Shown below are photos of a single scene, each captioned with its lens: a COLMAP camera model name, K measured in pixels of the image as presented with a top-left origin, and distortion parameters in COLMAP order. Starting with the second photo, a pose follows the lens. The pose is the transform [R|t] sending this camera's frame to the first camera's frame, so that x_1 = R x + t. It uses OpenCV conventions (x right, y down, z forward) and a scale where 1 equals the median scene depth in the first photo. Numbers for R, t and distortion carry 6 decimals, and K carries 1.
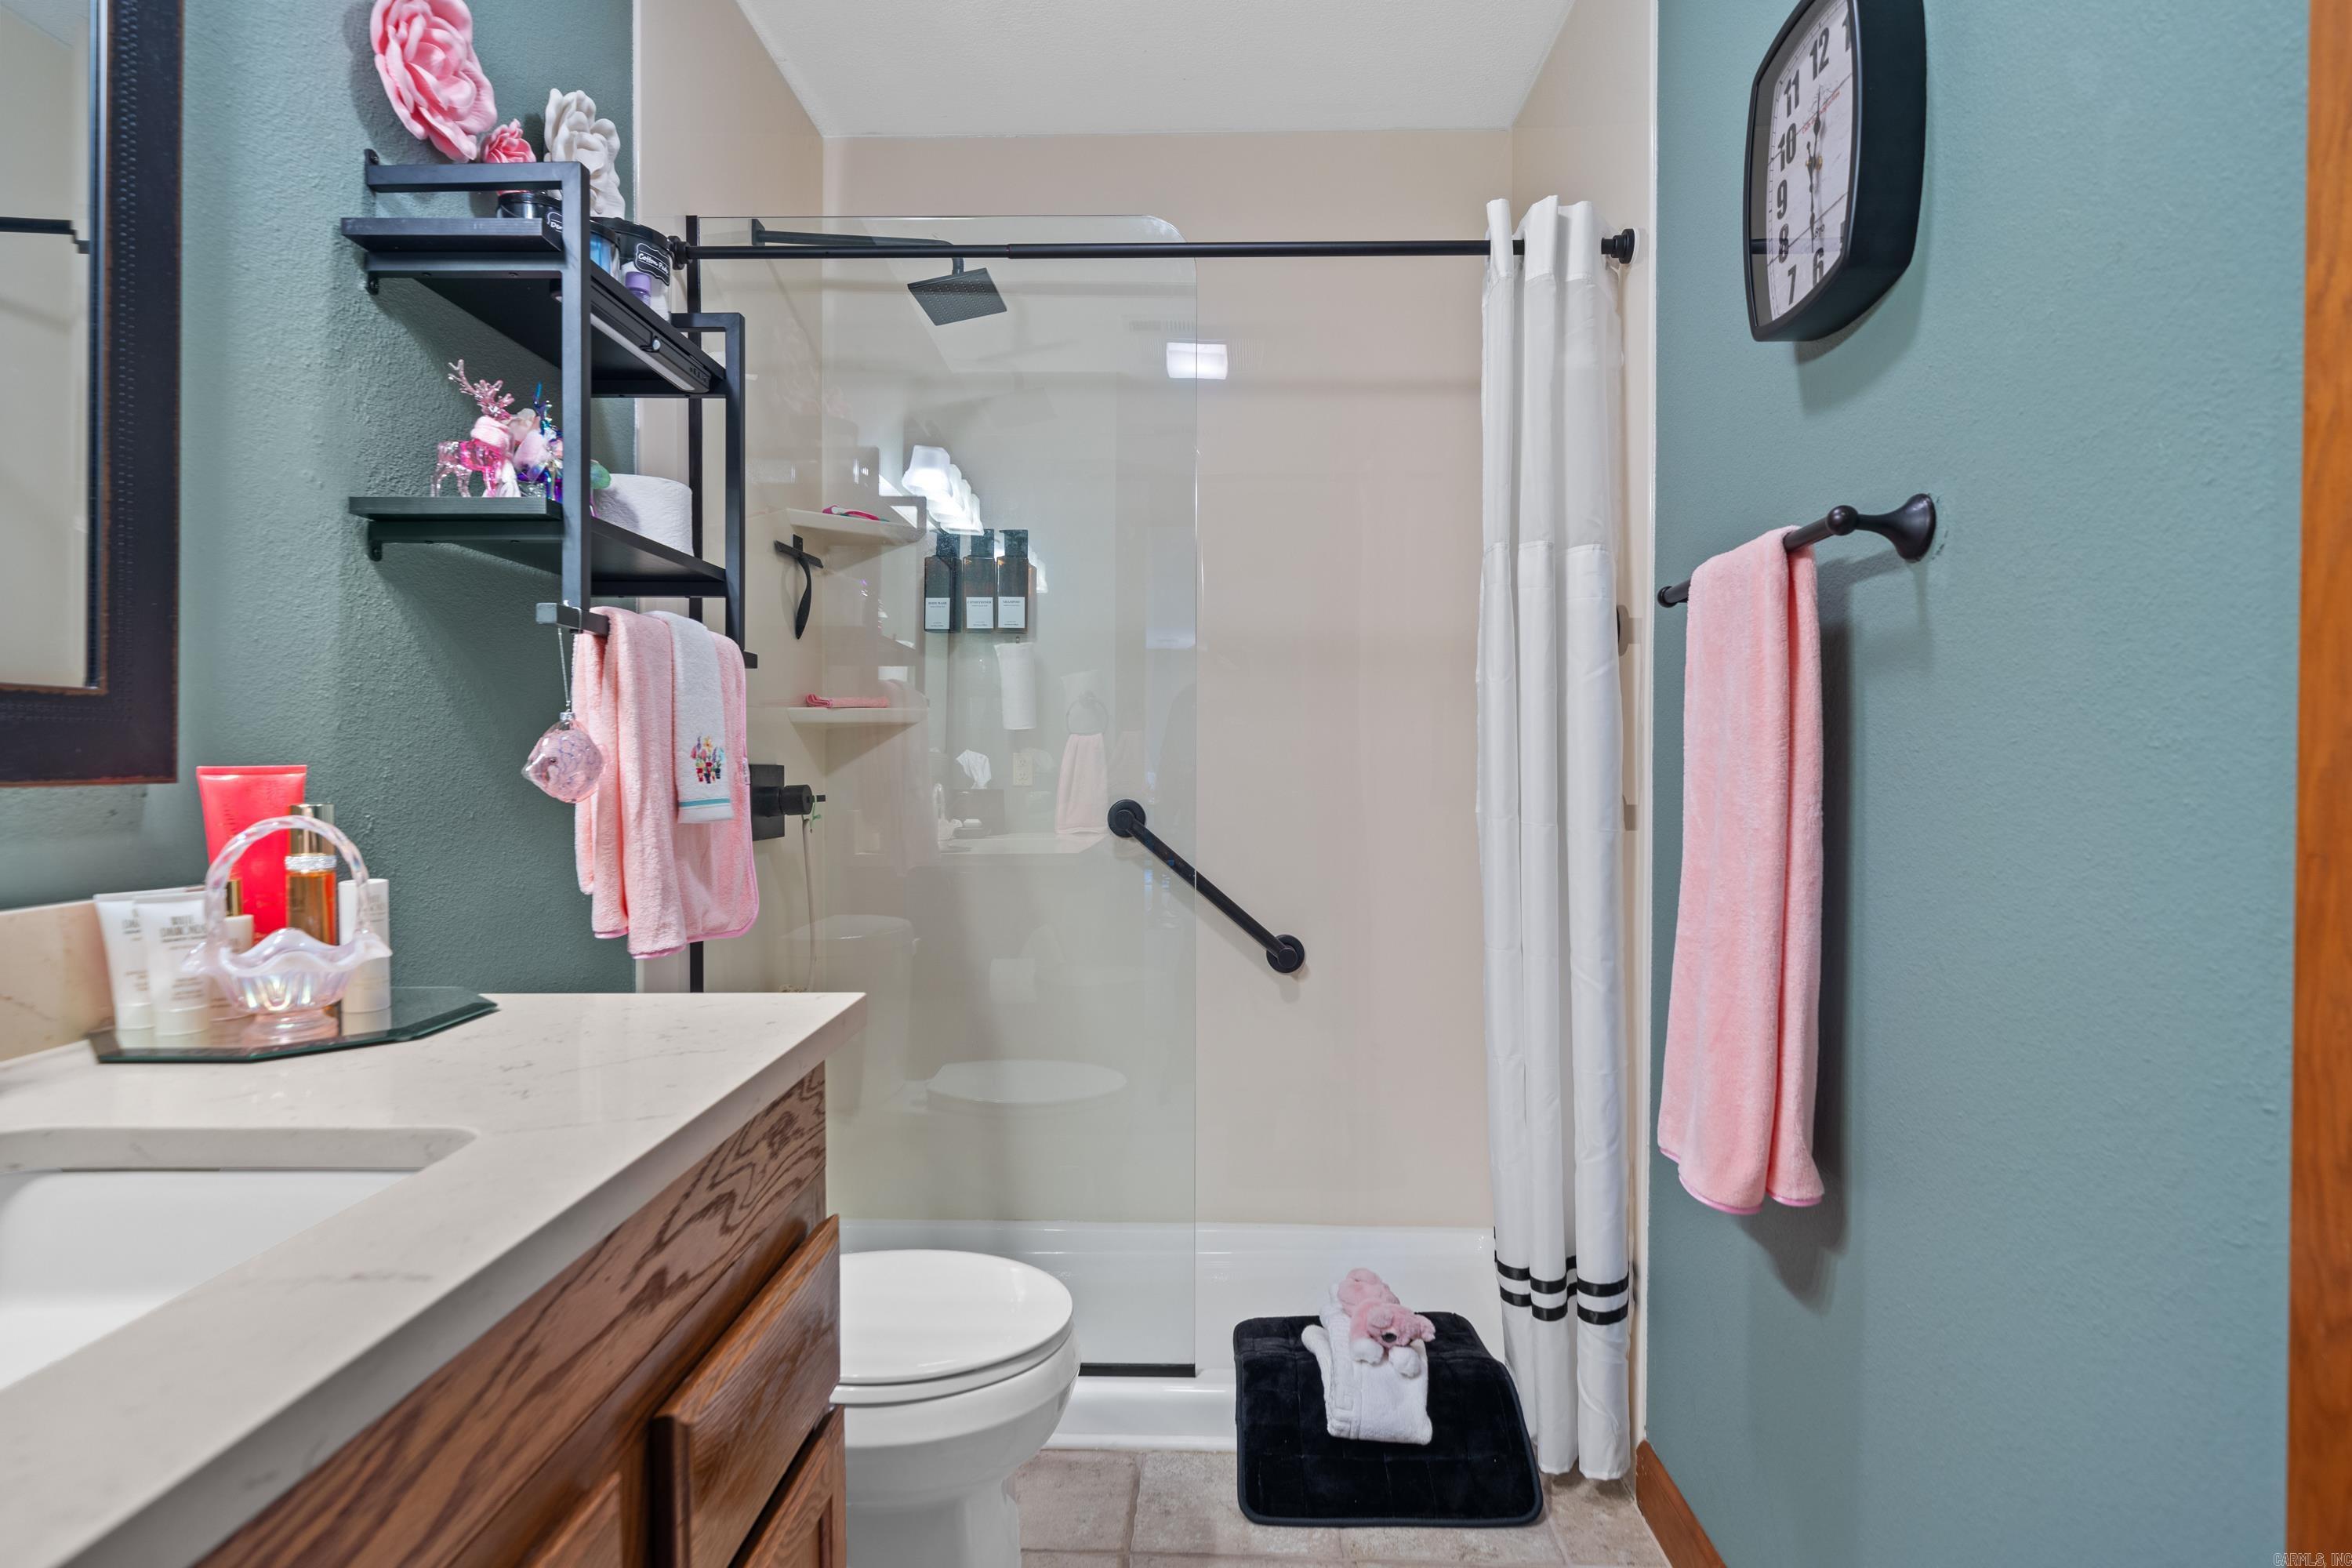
lens RADIAL K [[1271.2, 0, 1181.7], [0, 1271.2, 776.3], [0, 0, 1]] dist [0.005886, -0.000450]
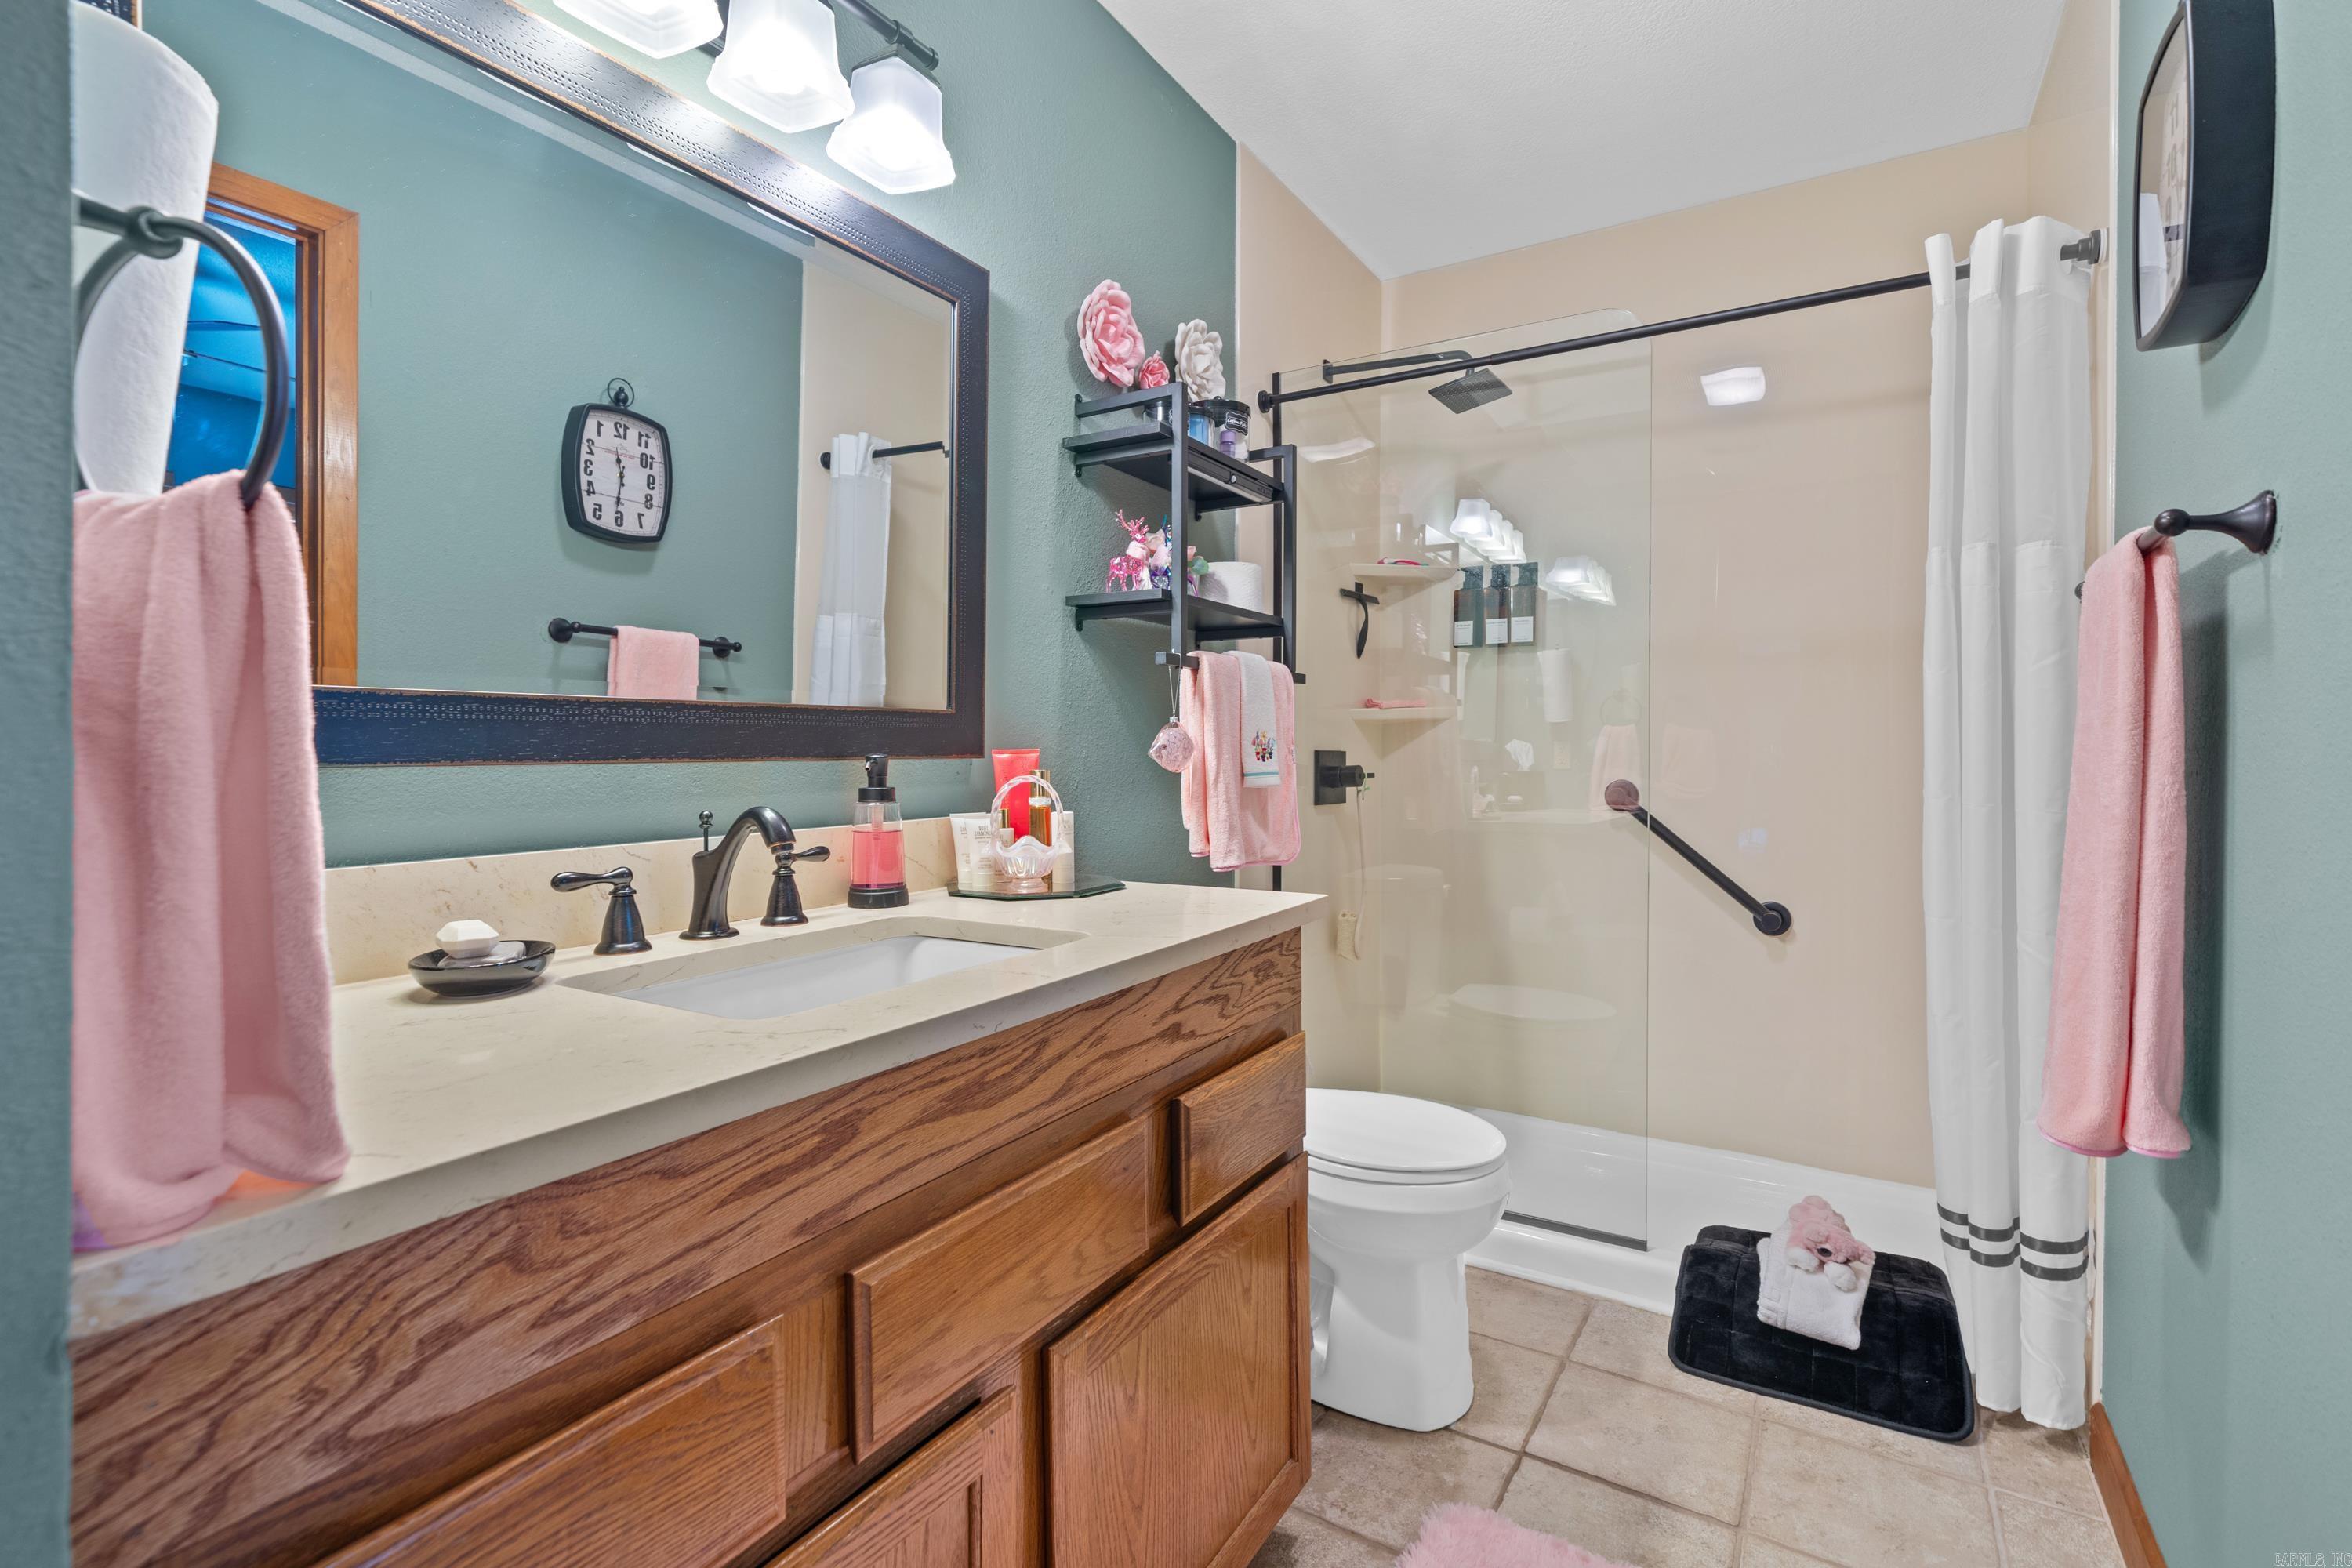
lens RADIAL K [[1126.5, 0, 1172.7], [0, 1126.5, 767.7], [0, 0, 1]] dist [0.016044, 0.000430]
pose [[0.860471, 0.007328, -0.509447, 0.192712], [-0.005724, 0.999972, 0.004717, 0.006007], [0.509468, -0.001143, 0.860489, -0.188695]]
